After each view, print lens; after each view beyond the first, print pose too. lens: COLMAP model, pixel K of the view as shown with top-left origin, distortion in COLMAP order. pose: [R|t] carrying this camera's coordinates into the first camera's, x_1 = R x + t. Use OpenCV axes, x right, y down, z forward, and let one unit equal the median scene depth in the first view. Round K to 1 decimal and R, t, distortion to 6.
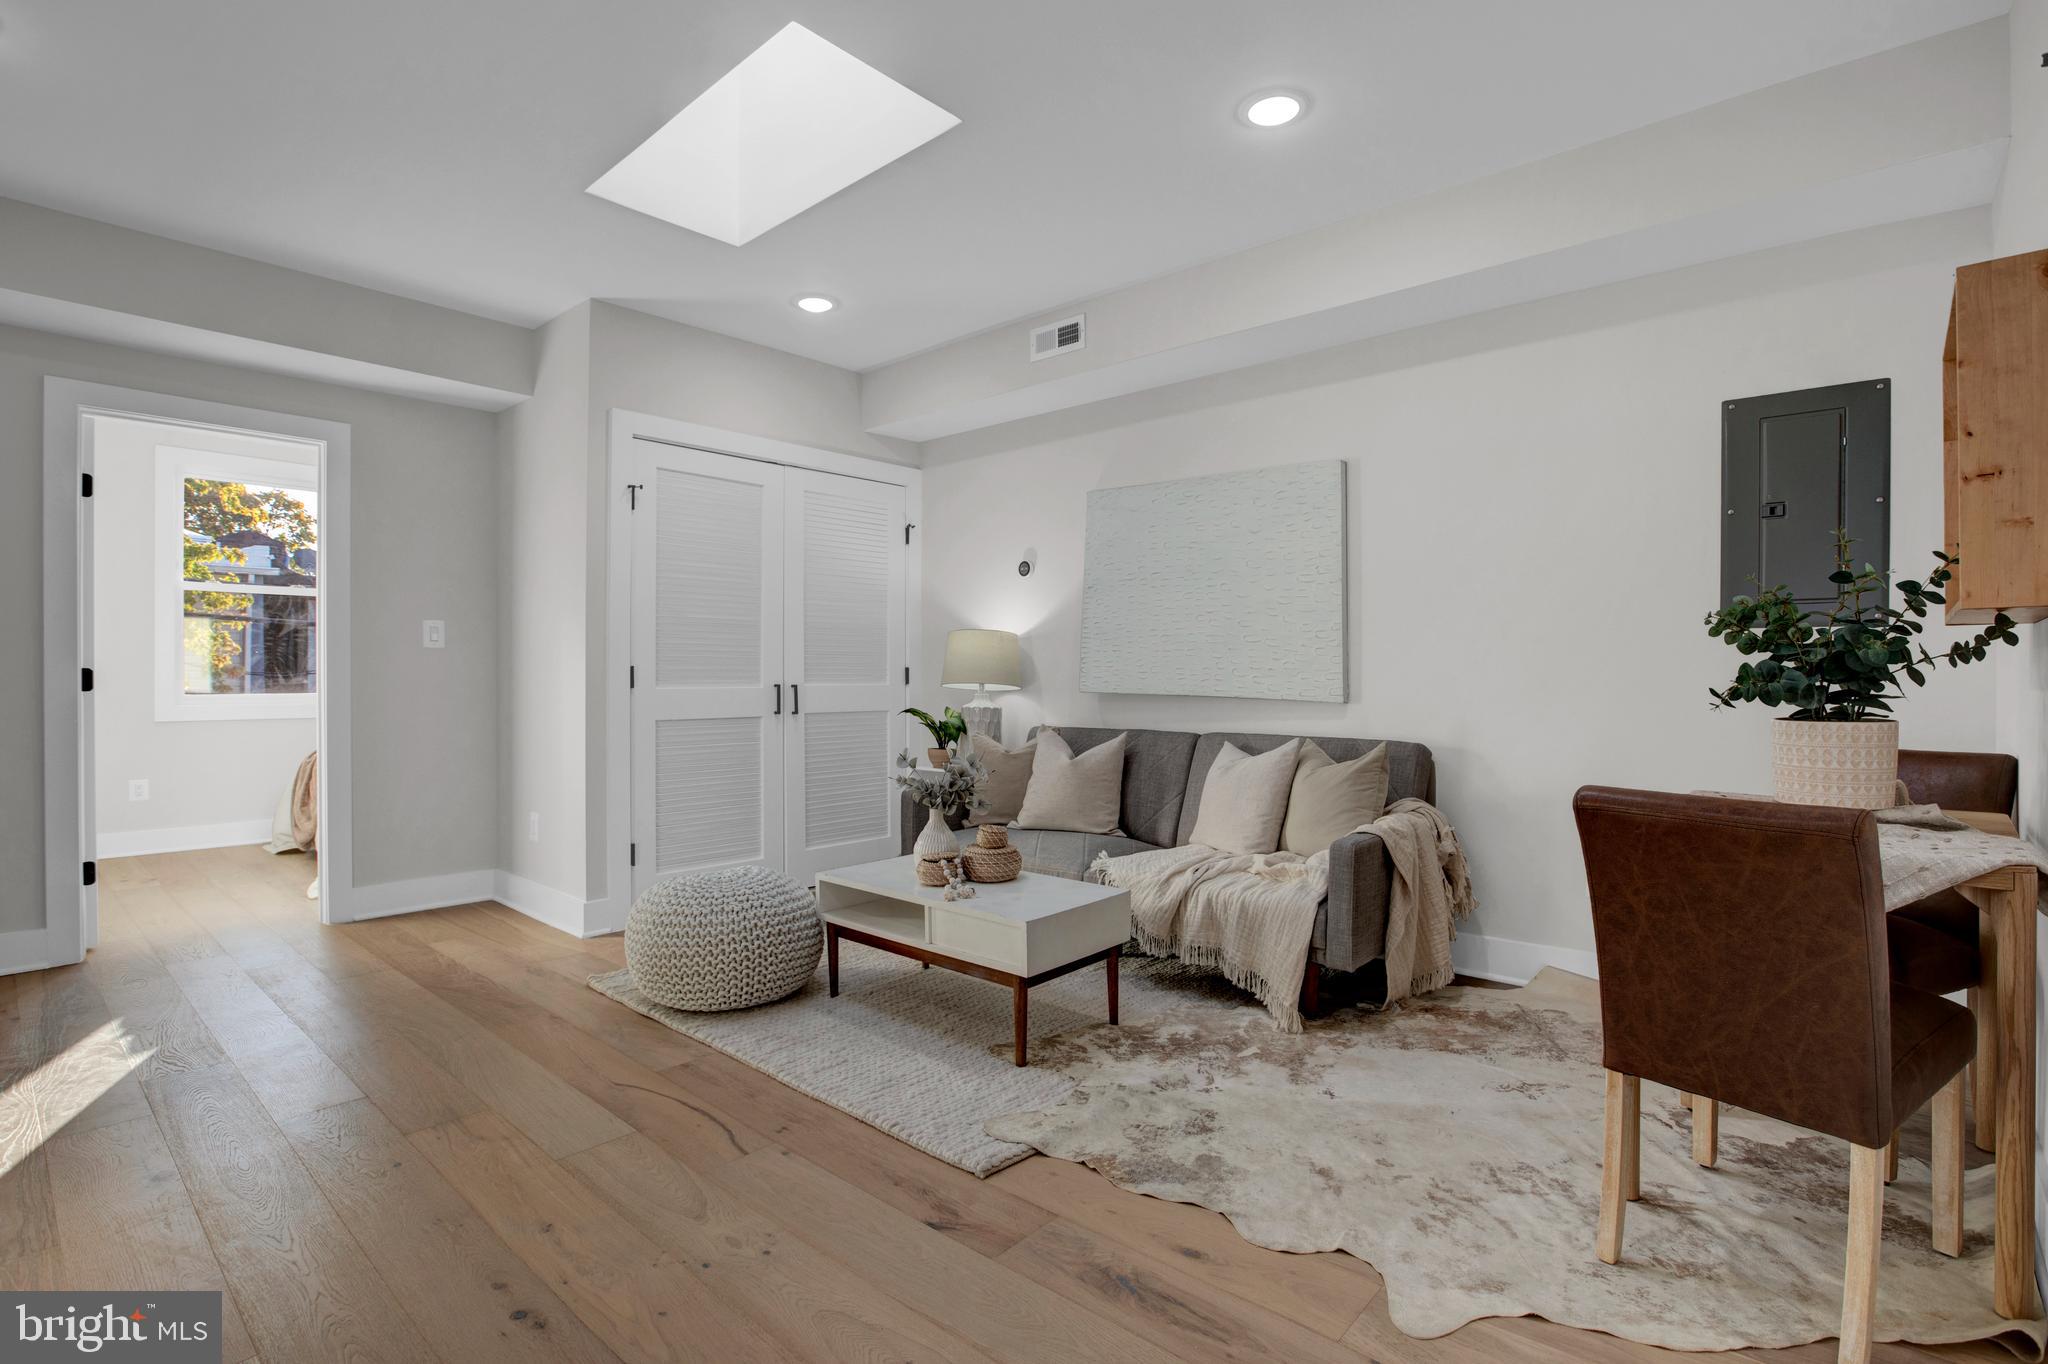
lens RADIAL K [[975.3, 0, 1029.1], [0, 975.3, 682.0], [0, 0, 1]] dist [-0.061532, 0.029853]
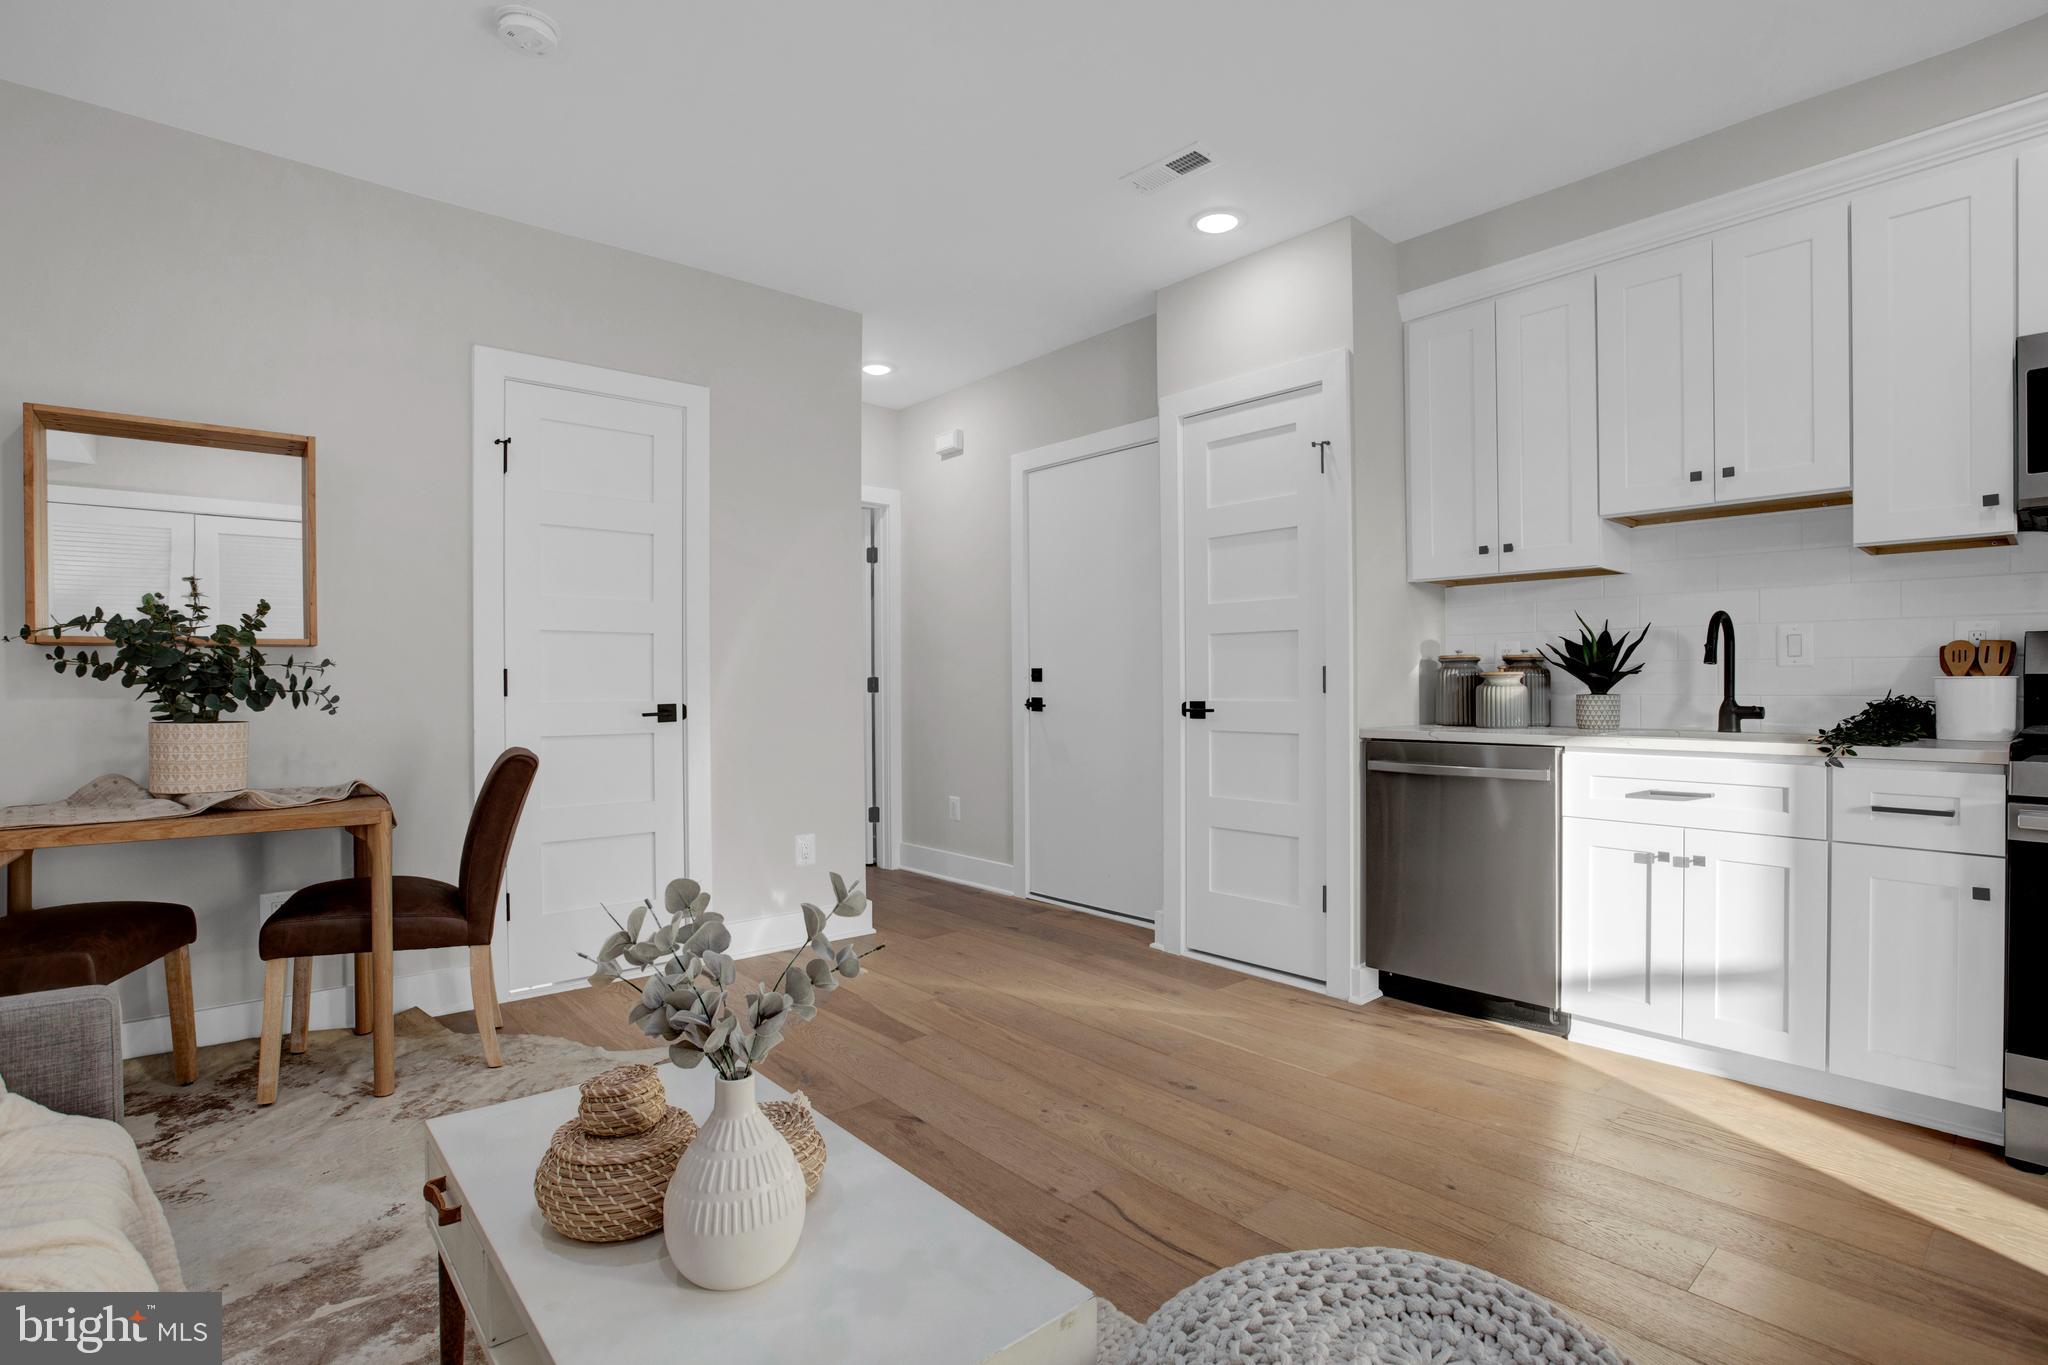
lens RADIAL K [[975.3, 0, 1029.1], [0, 975.3, 682.5], [0, 0, 1]] dist [-0.061532, 0.029853]
pose [[-0.991642, 0.004161, 0.128953, -0.257541], [0.005604, 0.999926, 0.010832, -0.011979], [-0.128898, 0.011464, -0.991592, 1.406955]]
